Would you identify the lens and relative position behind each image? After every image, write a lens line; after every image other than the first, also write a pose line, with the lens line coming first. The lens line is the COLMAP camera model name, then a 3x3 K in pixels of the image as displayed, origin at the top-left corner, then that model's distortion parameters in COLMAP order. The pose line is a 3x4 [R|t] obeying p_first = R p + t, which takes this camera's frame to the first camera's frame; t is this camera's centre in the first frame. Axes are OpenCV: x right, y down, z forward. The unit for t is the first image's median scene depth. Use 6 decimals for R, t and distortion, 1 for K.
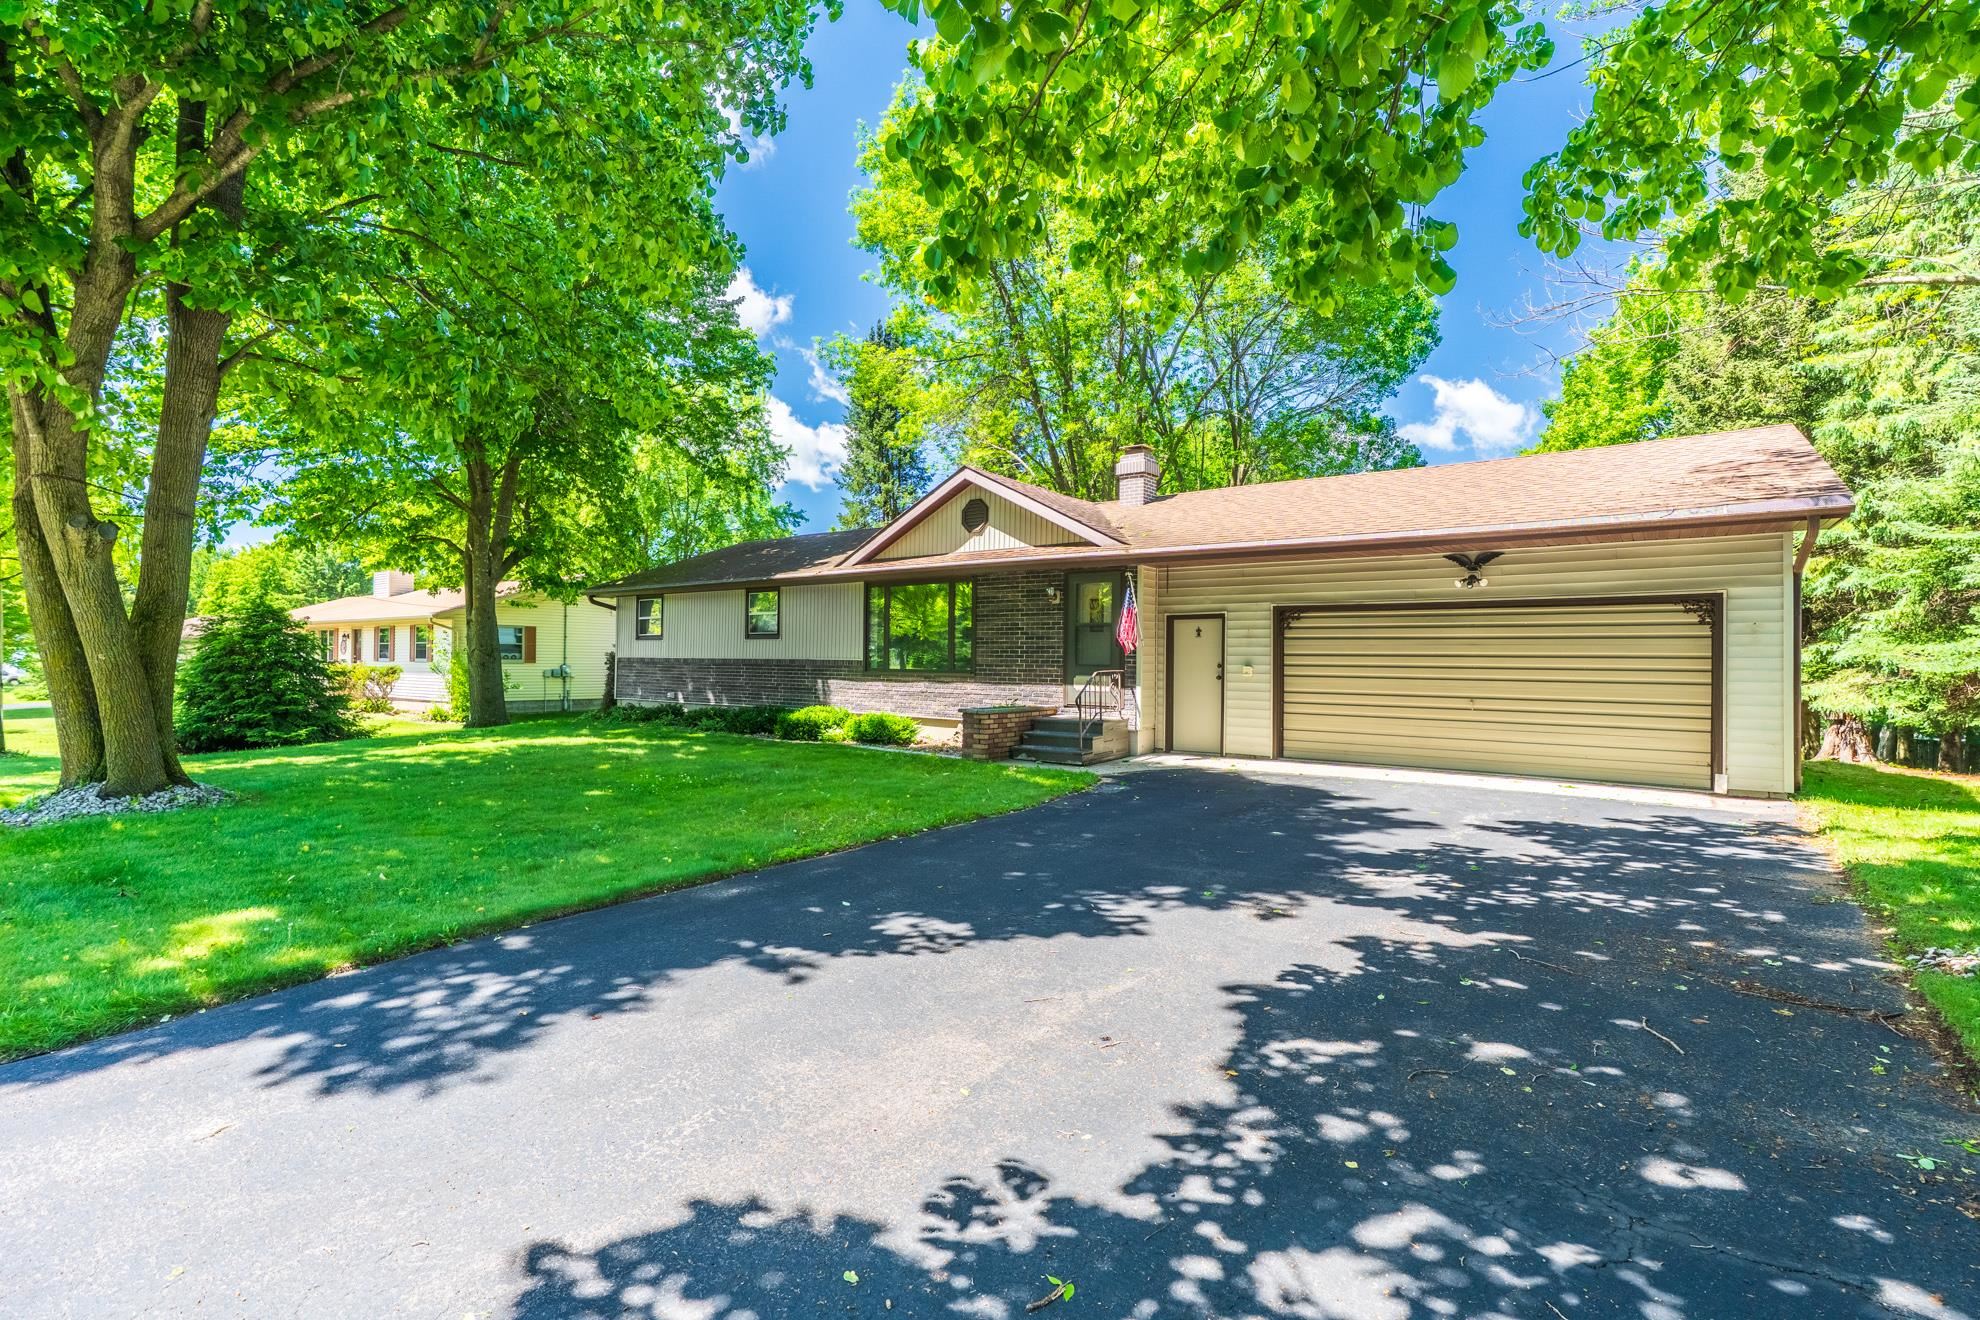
lens RADIAL K [[889.3, 0, 994.8], [0, 889.3, 663.3], [0, 0, 1]] dist [-0.002918, -0.000211]
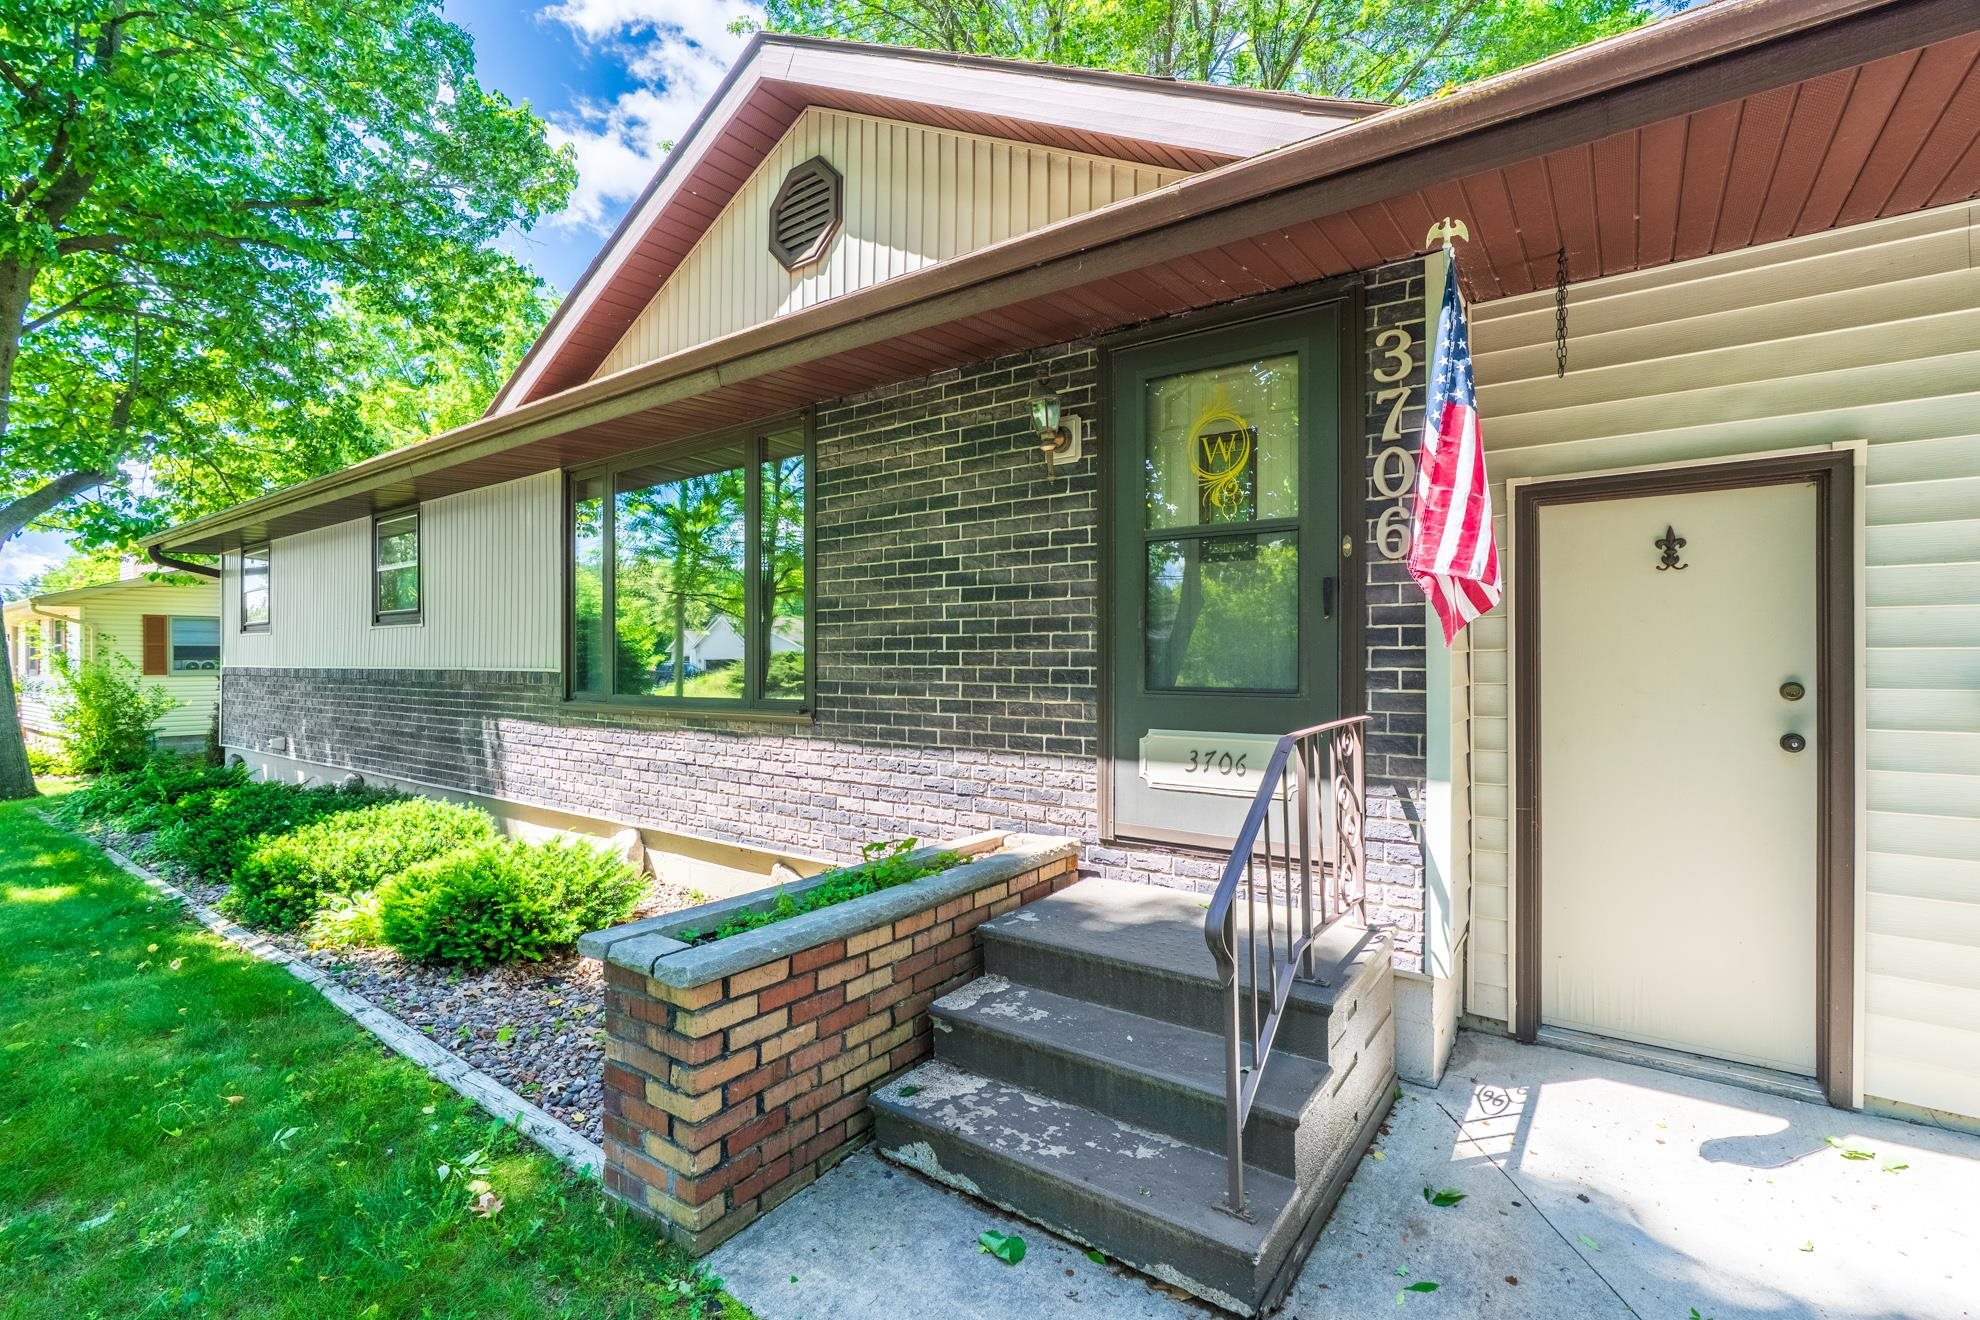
lens RADIAL K [[889.3, 0, 989.9], [0, 889.3, 659.3], [0, 0, 1]] dist [-0.002918, -0.000211]
pose [[0.999846, -0.014917, 0.009250, 0.042160], [0.014900, 0.999887, 0.001968, -0.007984], [-0.009278, -0.001830, 0.999955, 0.735599]]
